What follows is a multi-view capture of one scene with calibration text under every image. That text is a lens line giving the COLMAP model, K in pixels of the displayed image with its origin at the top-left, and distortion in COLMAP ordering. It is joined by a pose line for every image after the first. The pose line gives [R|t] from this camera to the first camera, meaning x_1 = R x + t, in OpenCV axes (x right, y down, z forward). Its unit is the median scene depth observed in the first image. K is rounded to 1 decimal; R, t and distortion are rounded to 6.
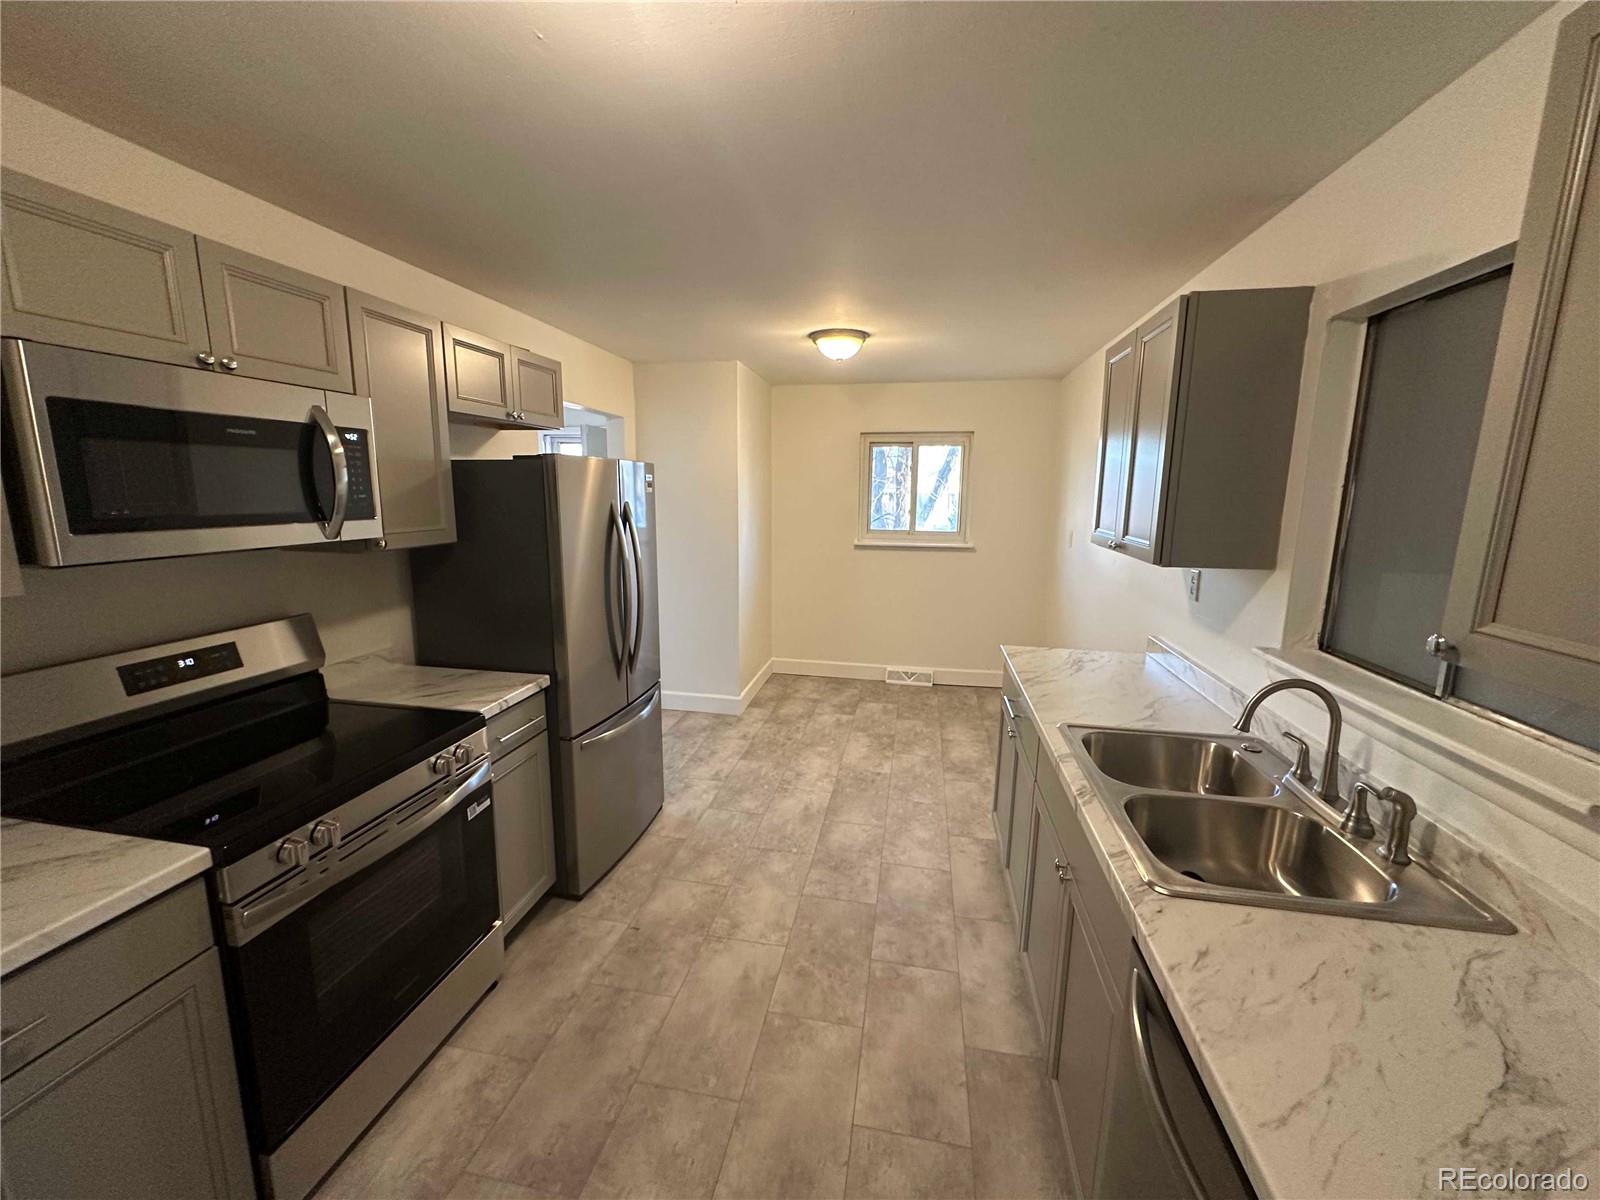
lens RADIAL K [[642.0, 0, 808.7], [0, 642.0, 597.2], [0, 0, 1]] dist [-0.003785, 0.000388]
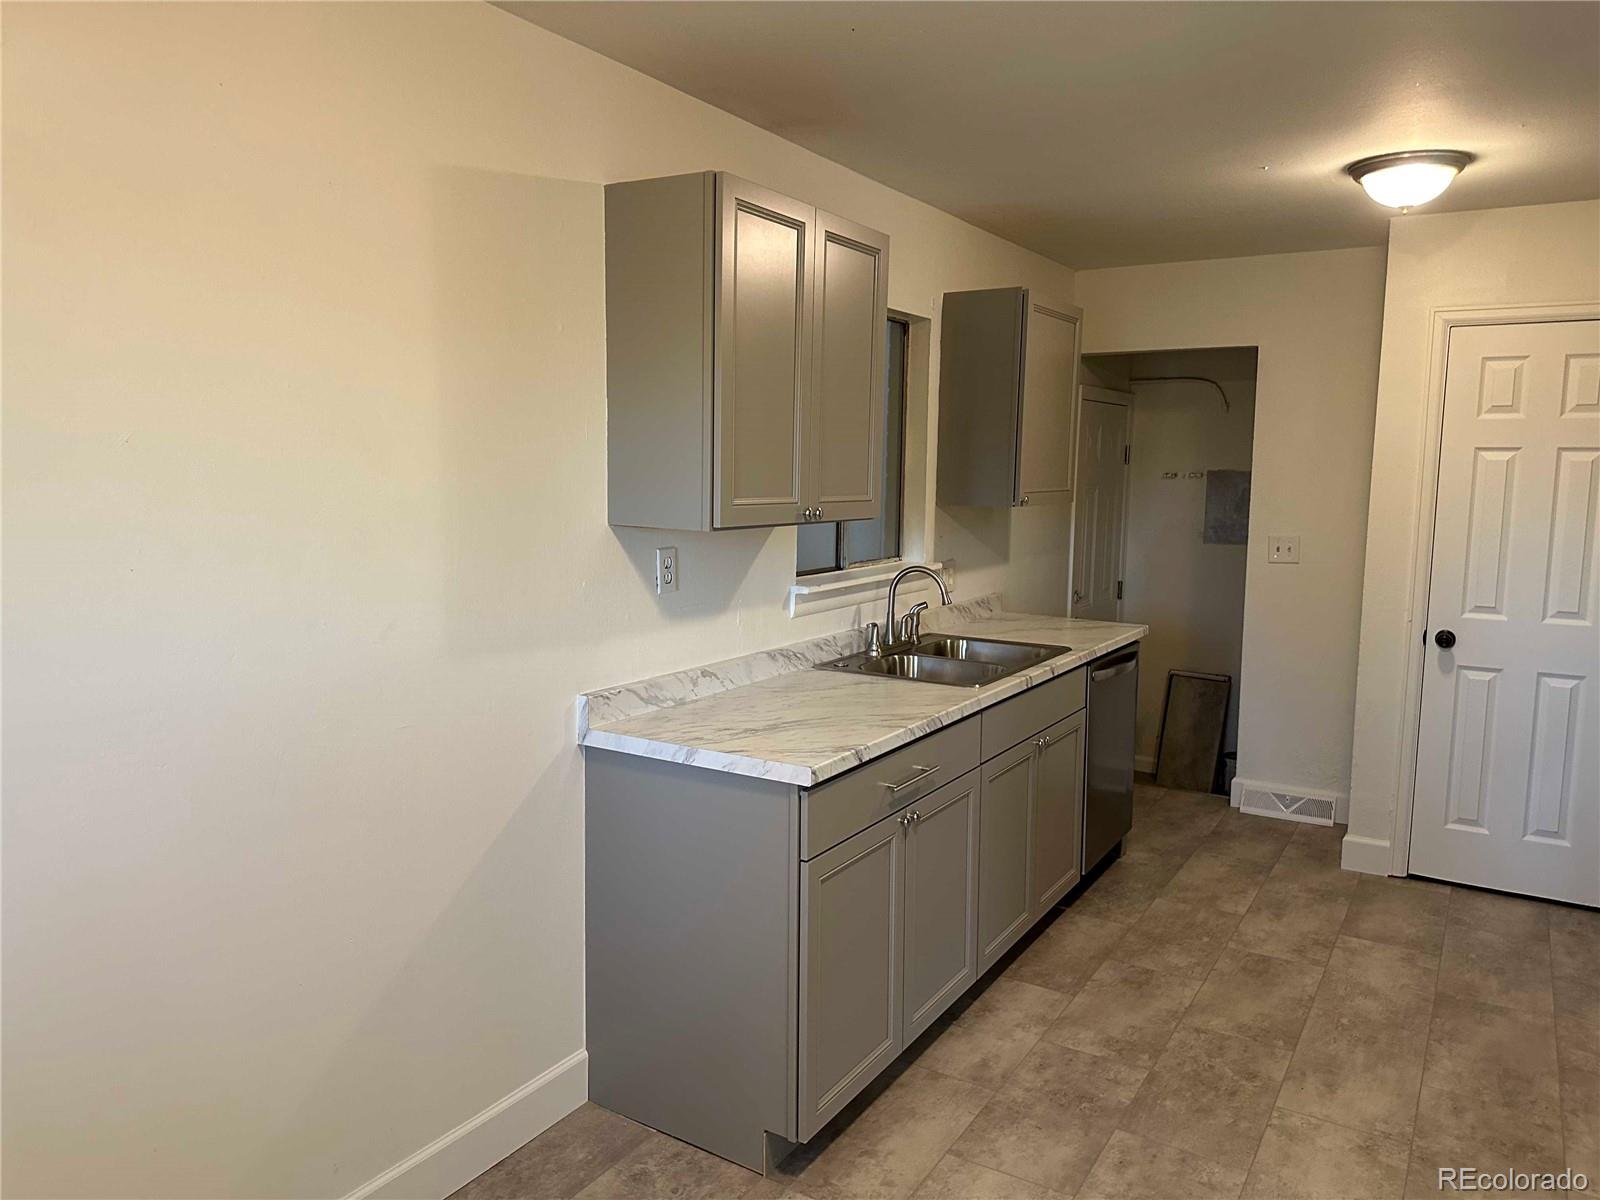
lens RADIAL K [[1137.8, 0, 805.1], [0, 1137.8, 604.0], [0, 0, 1]] dist [0.004993, -0.001687]
pose [[-0.926694, -0.069726, 0.369293, 0.017860], [0.041275, 0.957811, 0.284418, -0.340637], [-0.373544, 0.278811, -0.884720, 2.151286]]
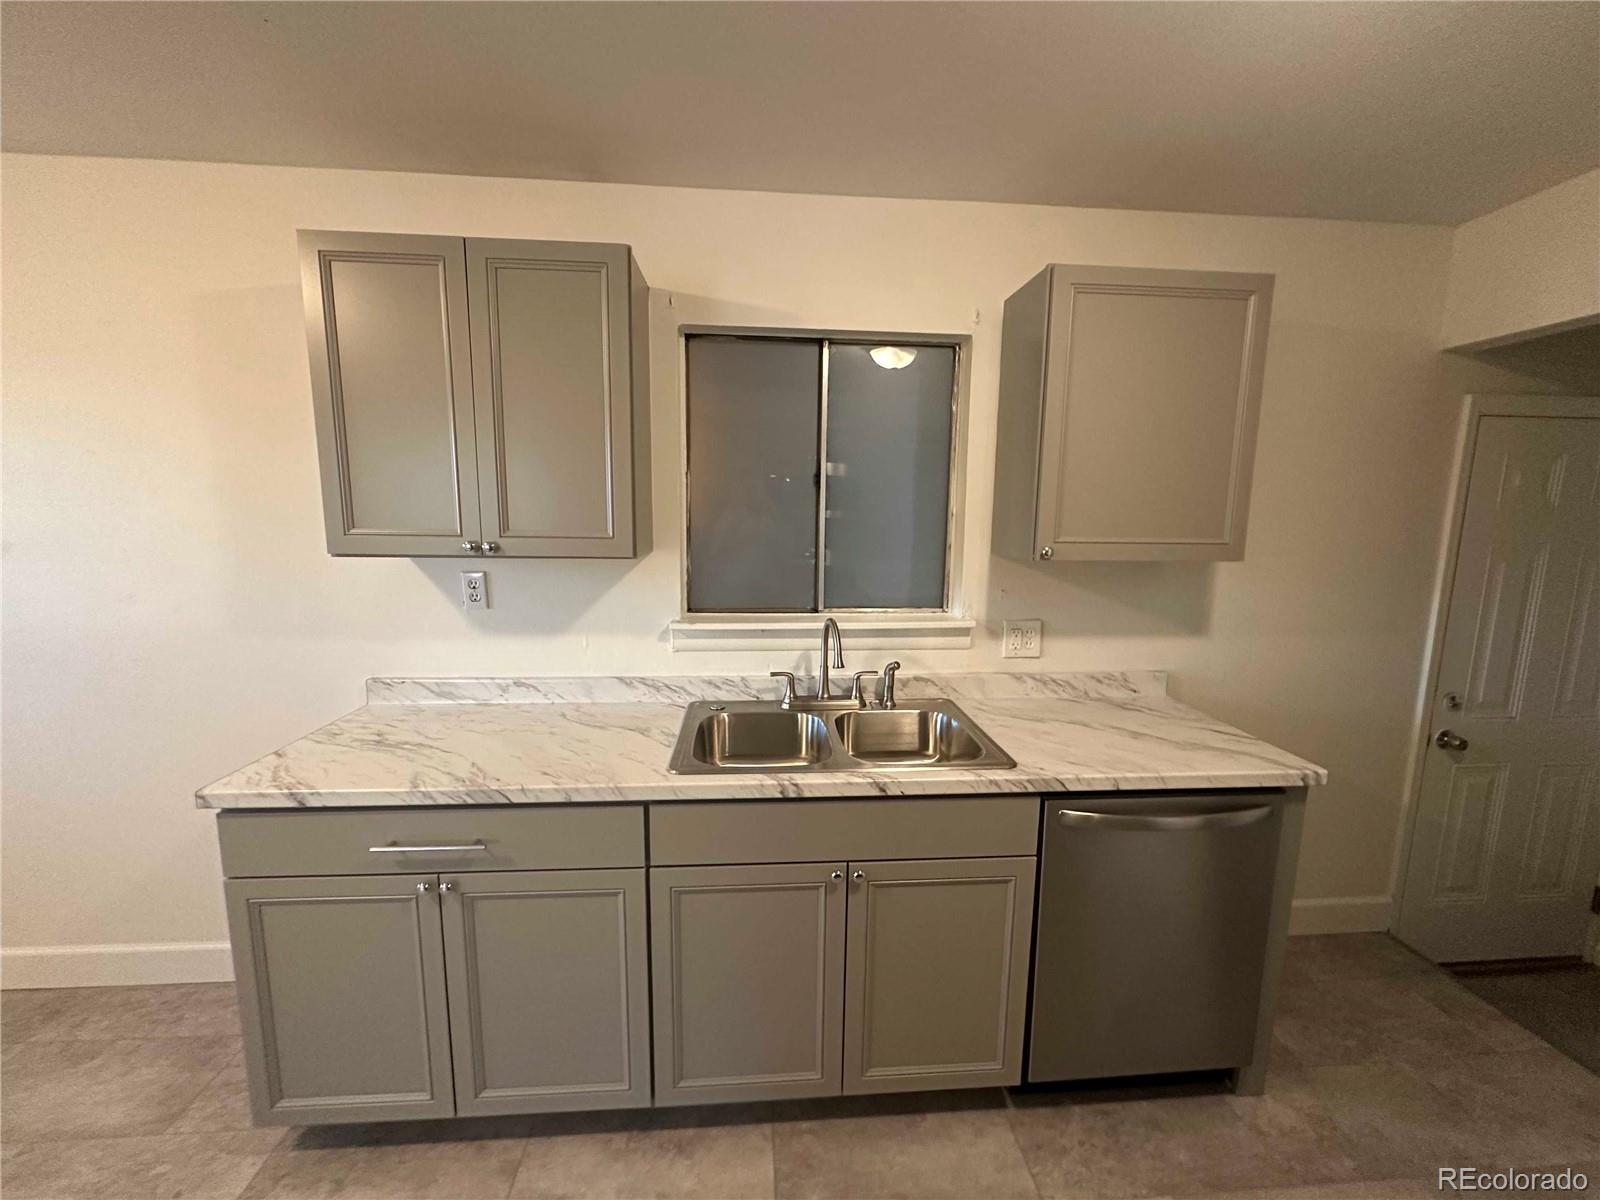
lens RADIAL K [[642.0, 0, 800.2], [0, 642.0, 598.3], [0, 0, 1]] dist [-0.003785, 0.000388]
pose [[-0.240585, -0.159280, 0.957470, -0.299028], [0.149429, 0.968606, 0.198680, -0.115702], [-0.959057, 0.190873, -0.209231, 0.821801]]
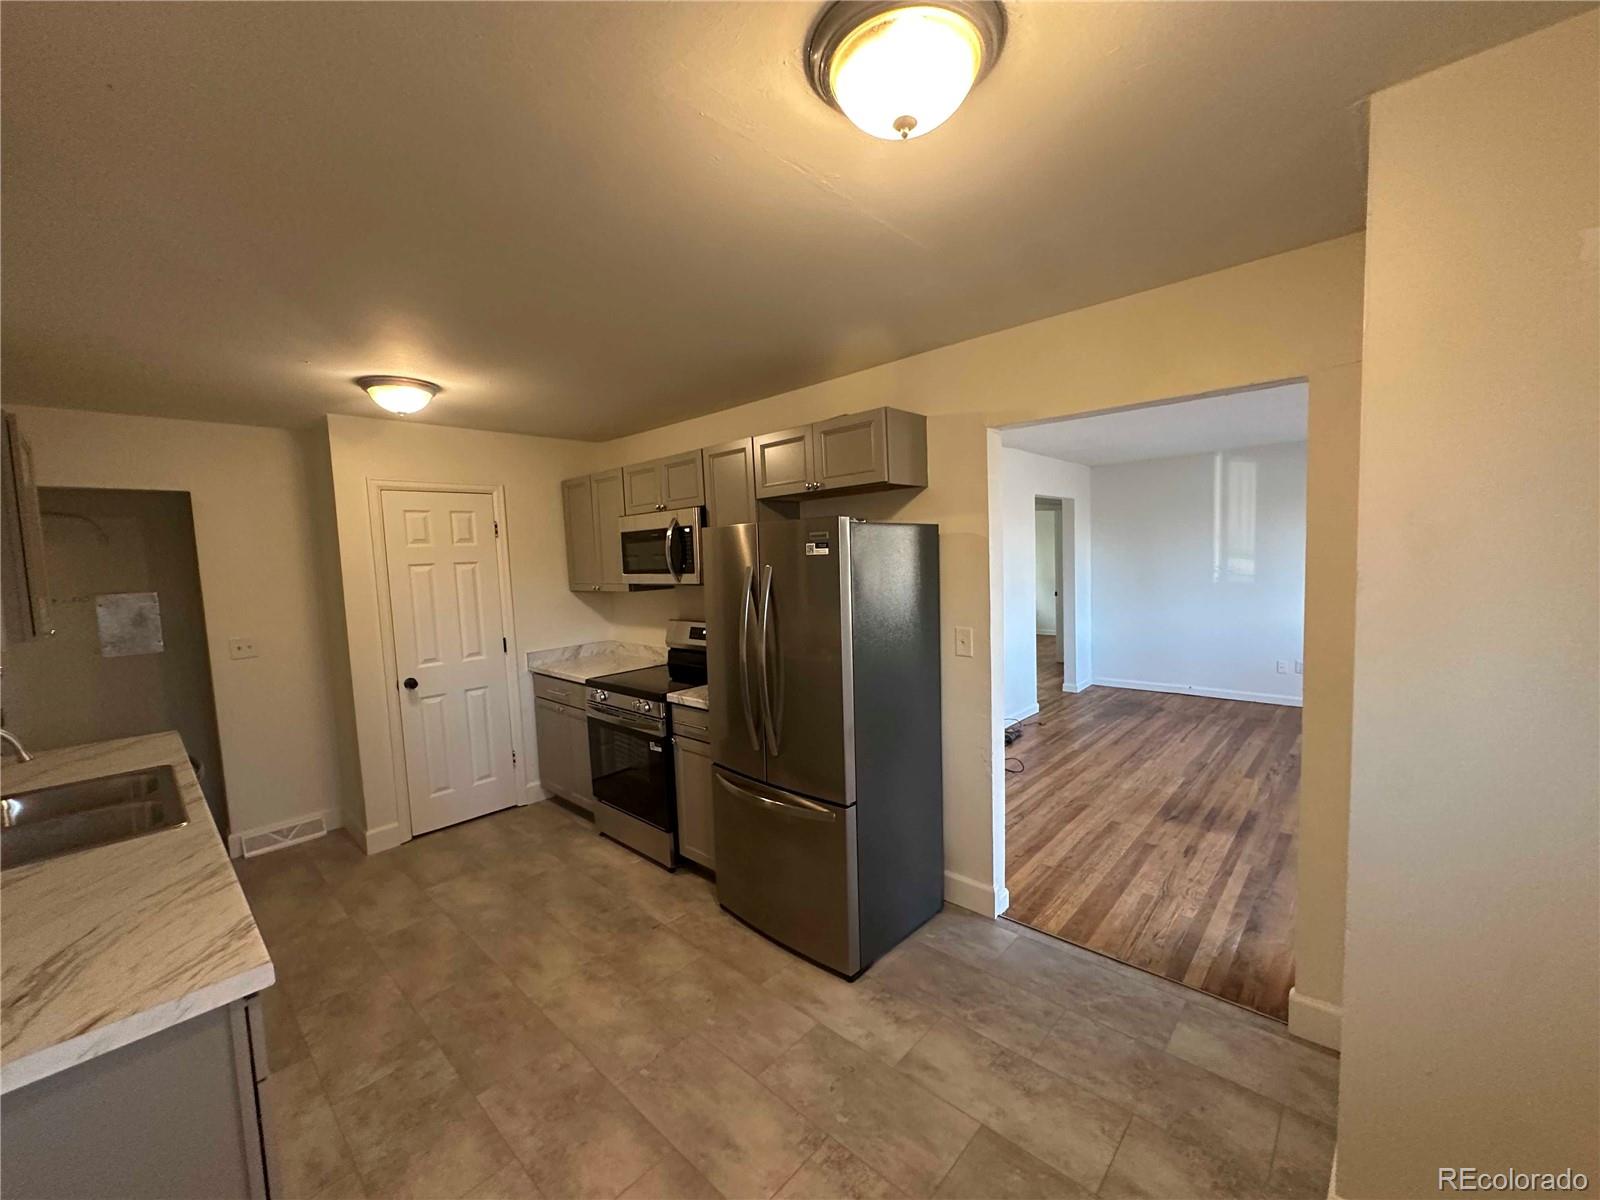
lens RADIAL K [[642.0, 0, 803.6], [0, 642.0, 596.0], [0, 0, 1]] dist [-0.003785, 0.000388]
pose [[-0.548091, 0.067815, -0.833665, 0.549046], [-0.107803, 0.982667, 0.150810, -0.301916], [0.829443, 0.172529, -0.531280, 1.835643]]
